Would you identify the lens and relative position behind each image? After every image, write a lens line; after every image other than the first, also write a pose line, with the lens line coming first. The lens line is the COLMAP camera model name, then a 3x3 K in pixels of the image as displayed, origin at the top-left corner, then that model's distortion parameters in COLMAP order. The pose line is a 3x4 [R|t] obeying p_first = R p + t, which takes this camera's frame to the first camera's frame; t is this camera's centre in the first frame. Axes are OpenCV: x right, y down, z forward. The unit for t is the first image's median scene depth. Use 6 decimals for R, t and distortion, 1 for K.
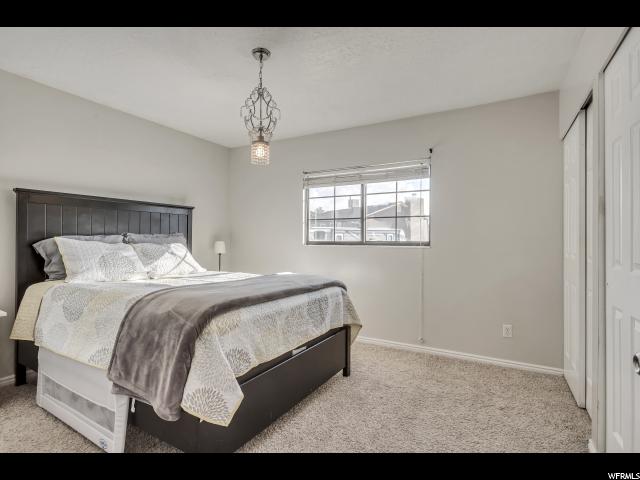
lens RADIAL K [[306.9, 0, 321.7], [0, 306.9, 237.2], [0, 0, 1]] dist [0.000146, -0.000067]
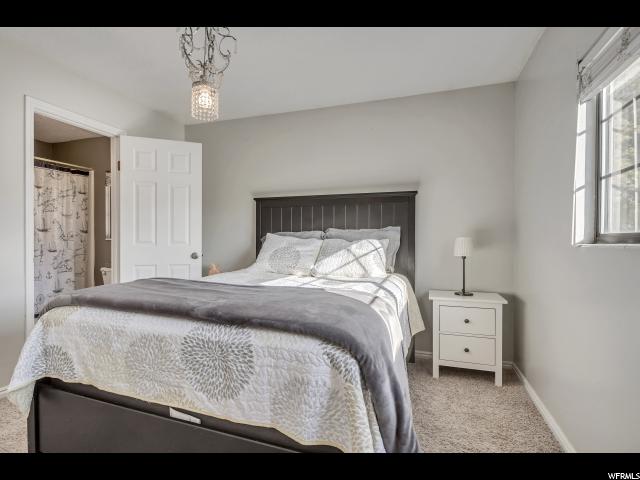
lens RADIAL K [[332.6, 0, 317.9], [0, 332.6, 243.0], [0, 0, 1]] dist [-0.003798, -0.000922]
pose [[0.174889, 0.003881, -0.984580, 0.491177], [0.003912, 0.999982, 0.004637, 0.034278], [0.984580, -0.004663, 0.174871, 0.961092]]
